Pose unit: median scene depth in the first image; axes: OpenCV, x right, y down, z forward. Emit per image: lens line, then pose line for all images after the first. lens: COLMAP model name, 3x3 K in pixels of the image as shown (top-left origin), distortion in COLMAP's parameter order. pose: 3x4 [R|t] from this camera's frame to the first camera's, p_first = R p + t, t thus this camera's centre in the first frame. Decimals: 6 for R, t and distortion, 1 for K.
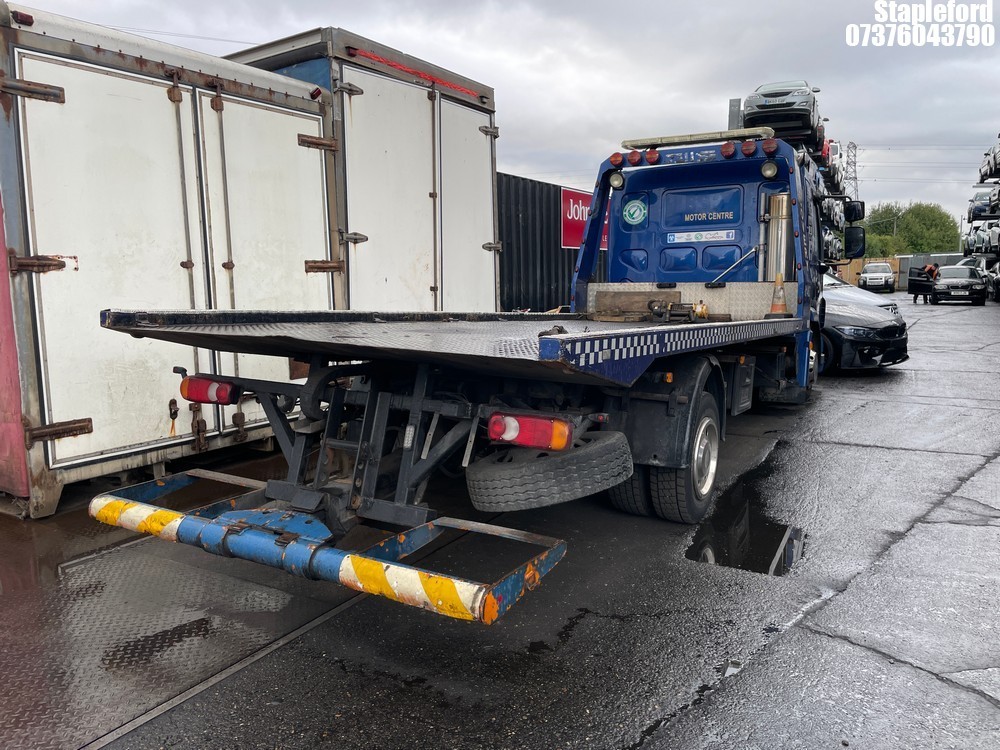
lens RADIAL K [[753.2, 0, 506.6], [0, 753.2, 375.1], [0, 0, 1]] dist [0.068700, -0.076796]
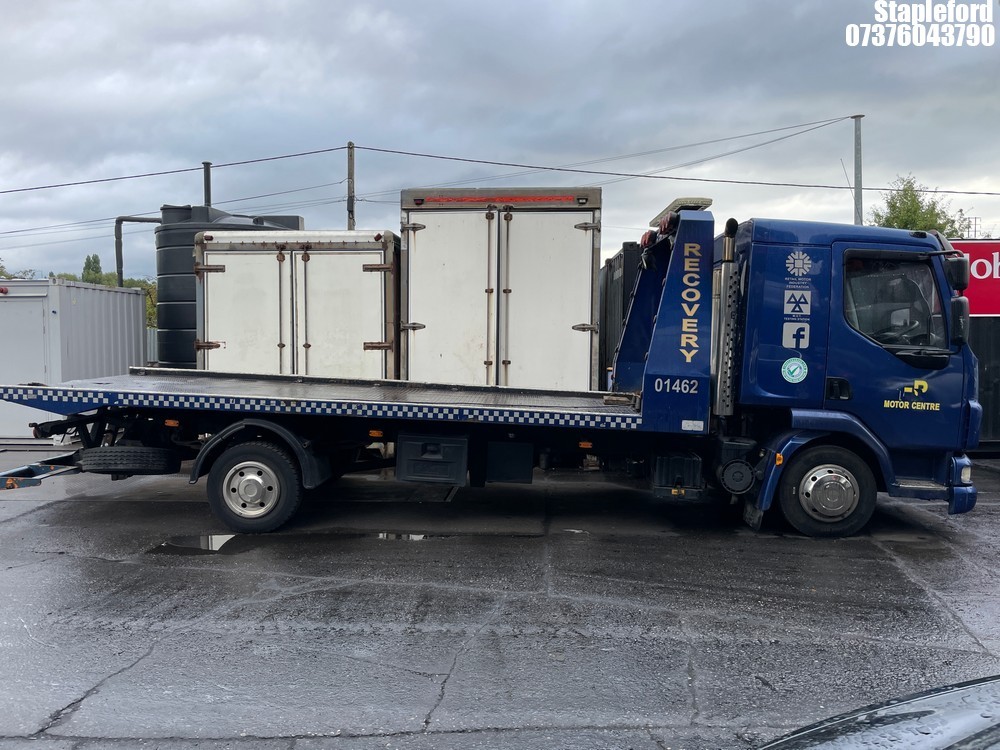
lens RADIAL K [[753.2, 0, 494.9], [0, 753.2, 377.2], [0, 0, 1]] dist [0.068700, -0.076796]
pose [[0.472956, 0.059629, -0.879066, 1.186012], [-0.120865, 0.992666, 0.002307, -0.109943], [0.872756, 0.105158, 0.476695, 0.471580]]
